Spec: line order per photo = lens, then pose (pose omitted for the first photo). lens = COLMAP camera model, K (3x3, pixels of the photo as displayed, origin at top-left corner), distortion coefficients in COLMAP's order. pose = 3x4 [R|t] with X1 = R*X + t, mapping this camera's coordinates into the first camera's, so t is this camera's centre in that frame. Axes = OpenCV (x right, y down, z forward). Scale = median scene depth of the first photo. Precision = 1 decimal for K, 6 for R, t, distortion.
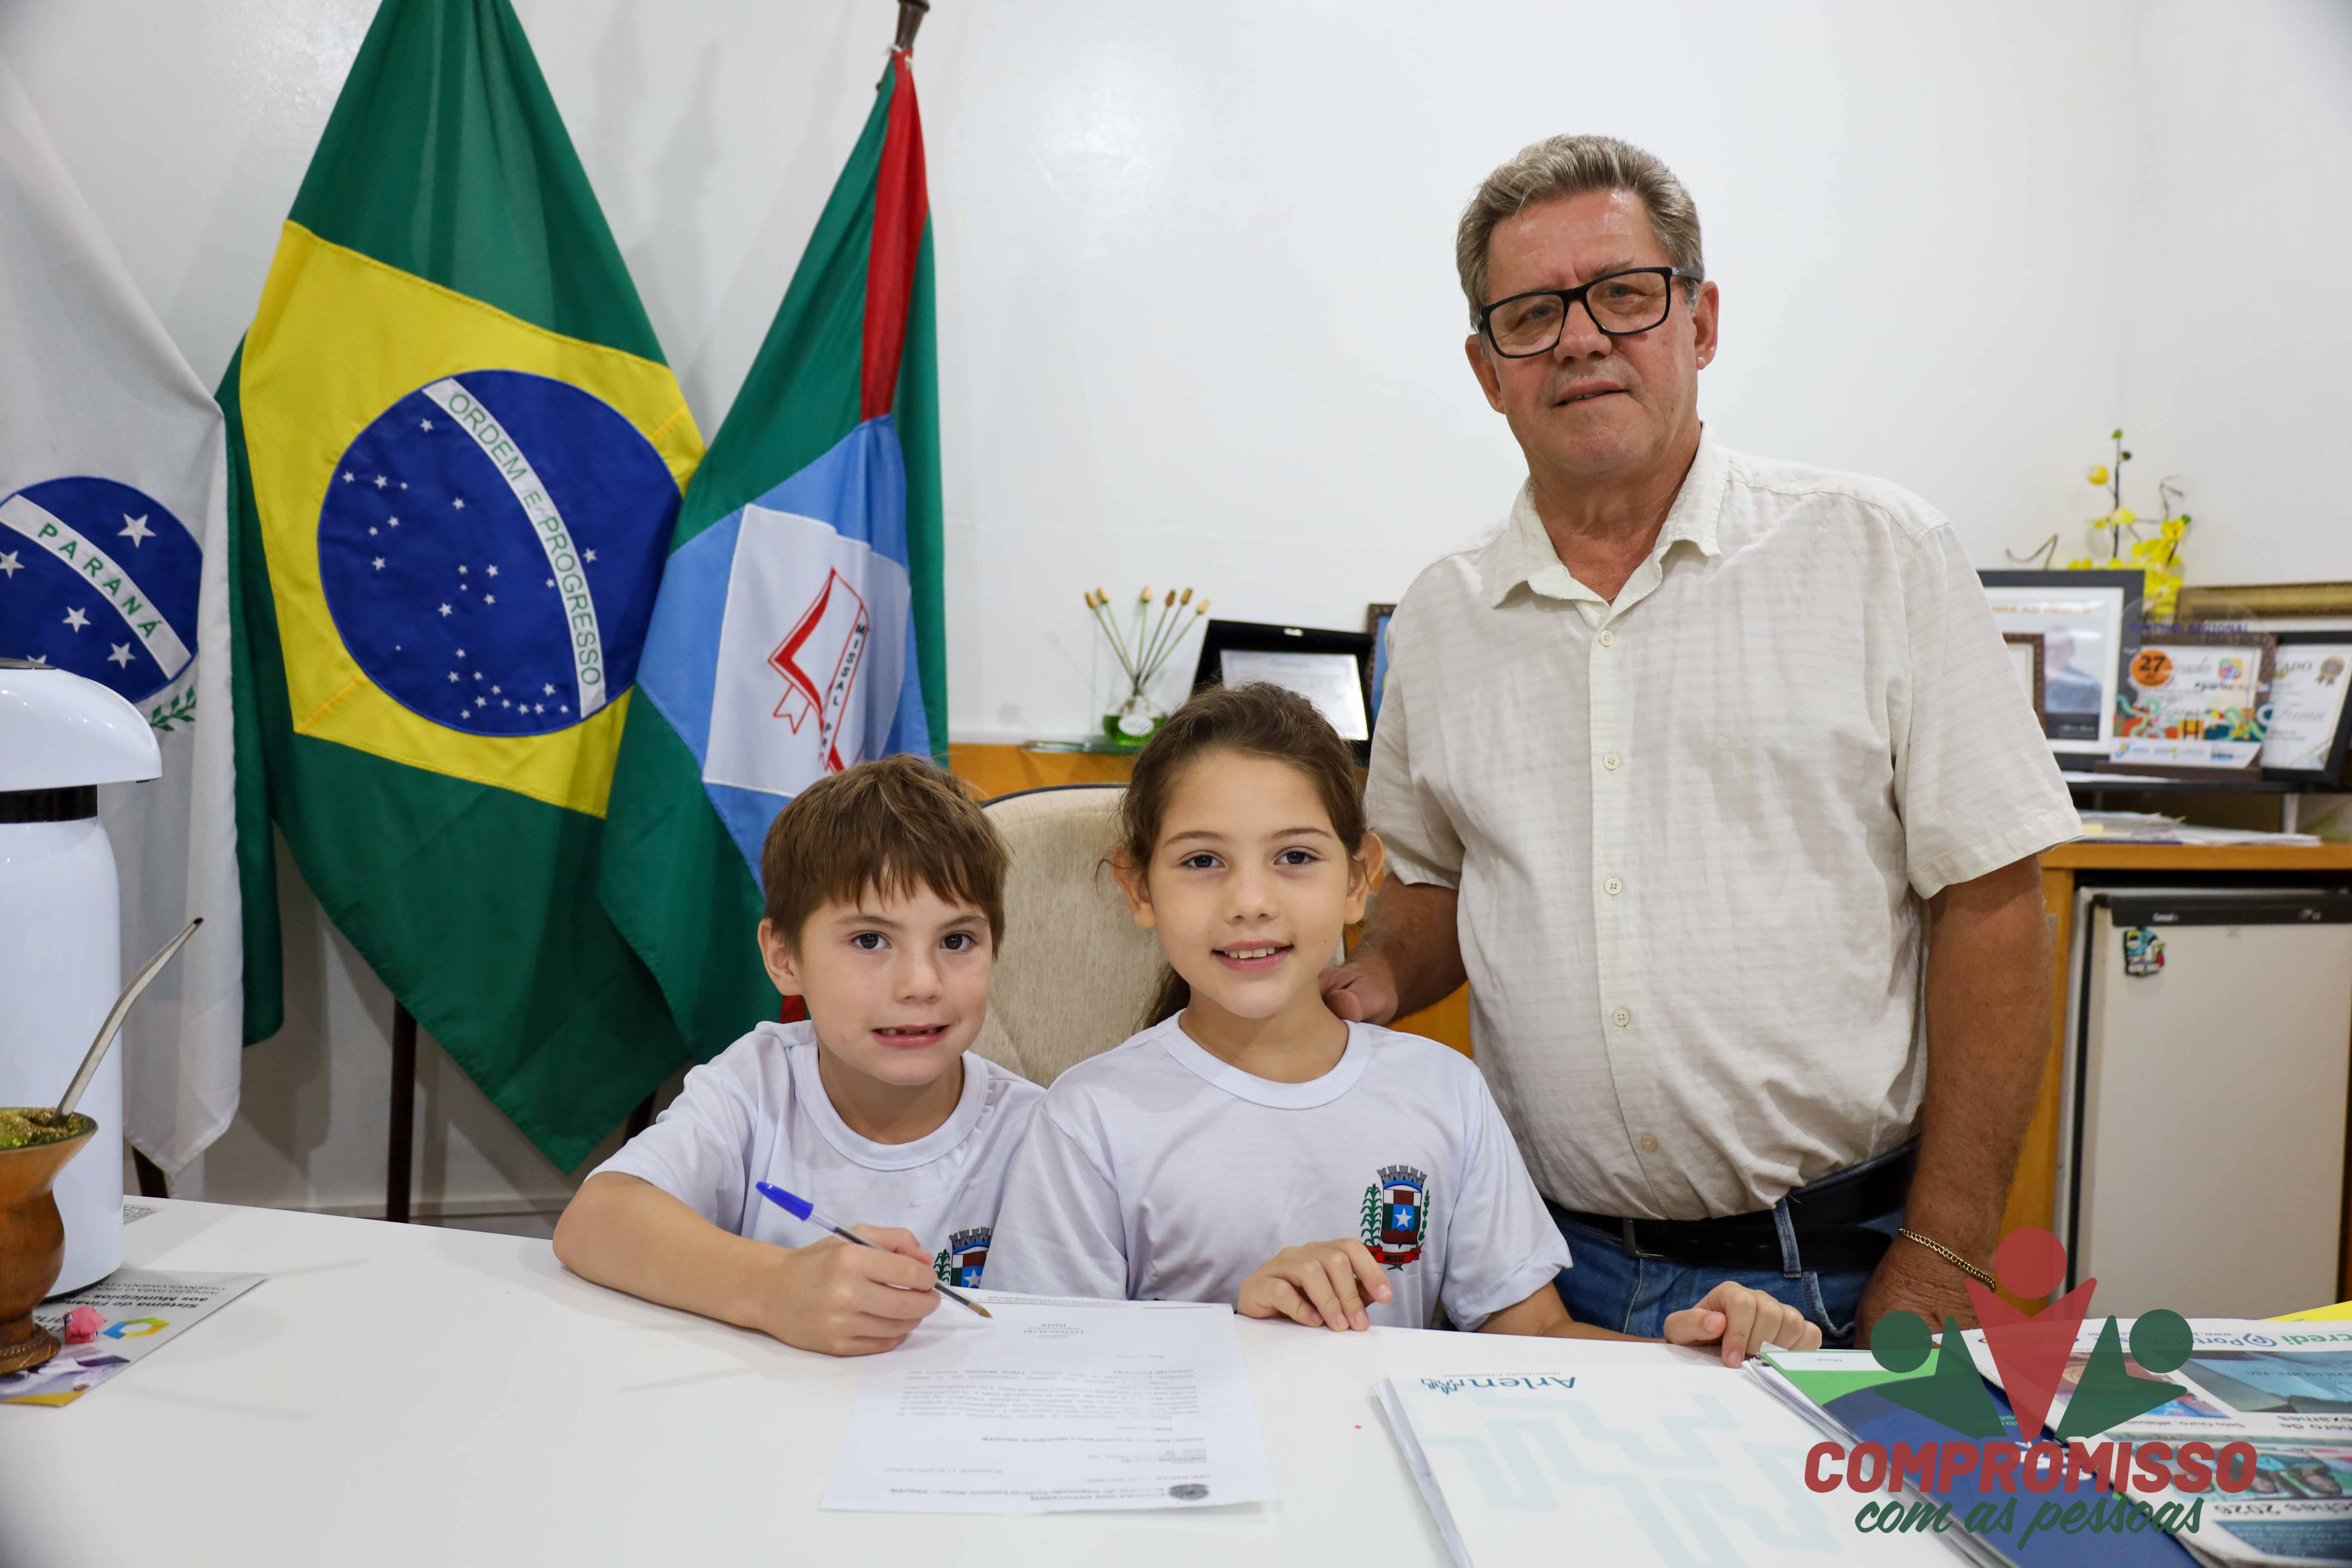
lens RADIAL K [[1914.5, 0, 1170.2], [0, 1914.5, 771.1], [0, 0, 1]] dist [0.004483, 0.015887]
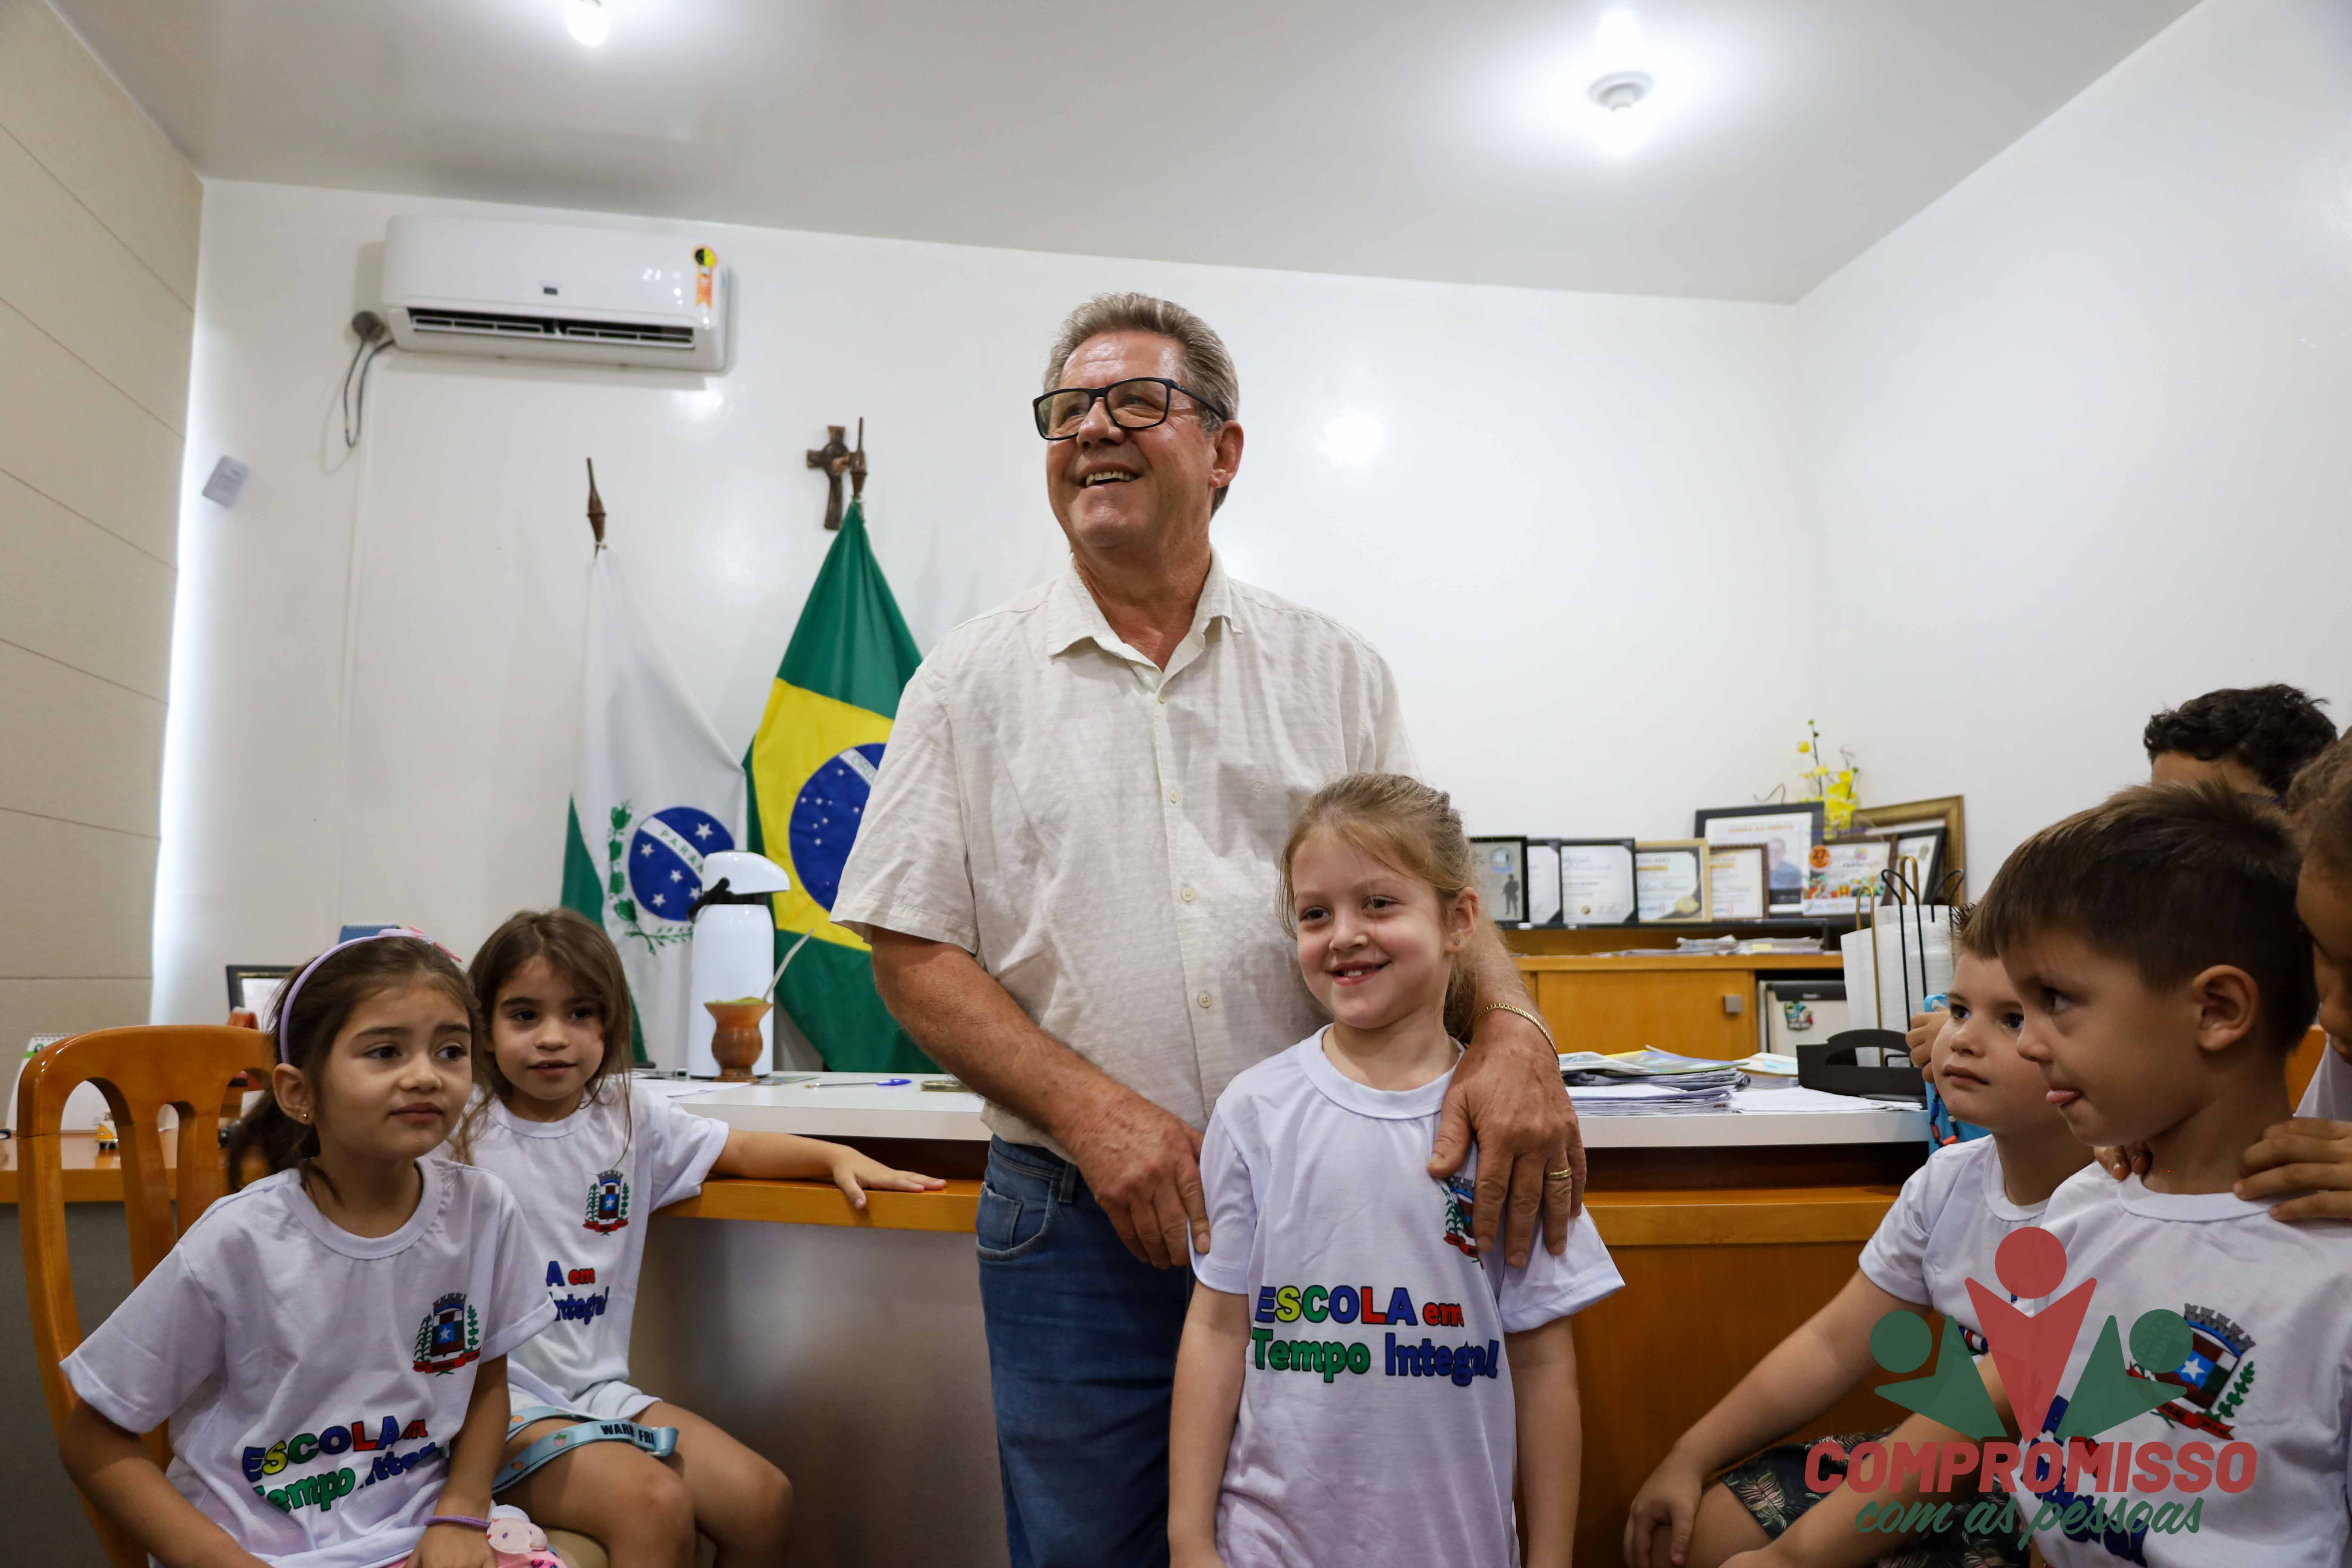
lens RADIAL K [[1620.3, 0, 1187.8], [0, 1620.3, 797.4], [0, 0, 1]] dist [0.001958, 0.003142]
pose [[0.992838, -0.056674, -0.105174, 0.146719], [0.039895, 0.987065, -0.155280, 0.121290], [0.112614, 0.149971, 0.982256, -0.609916]]
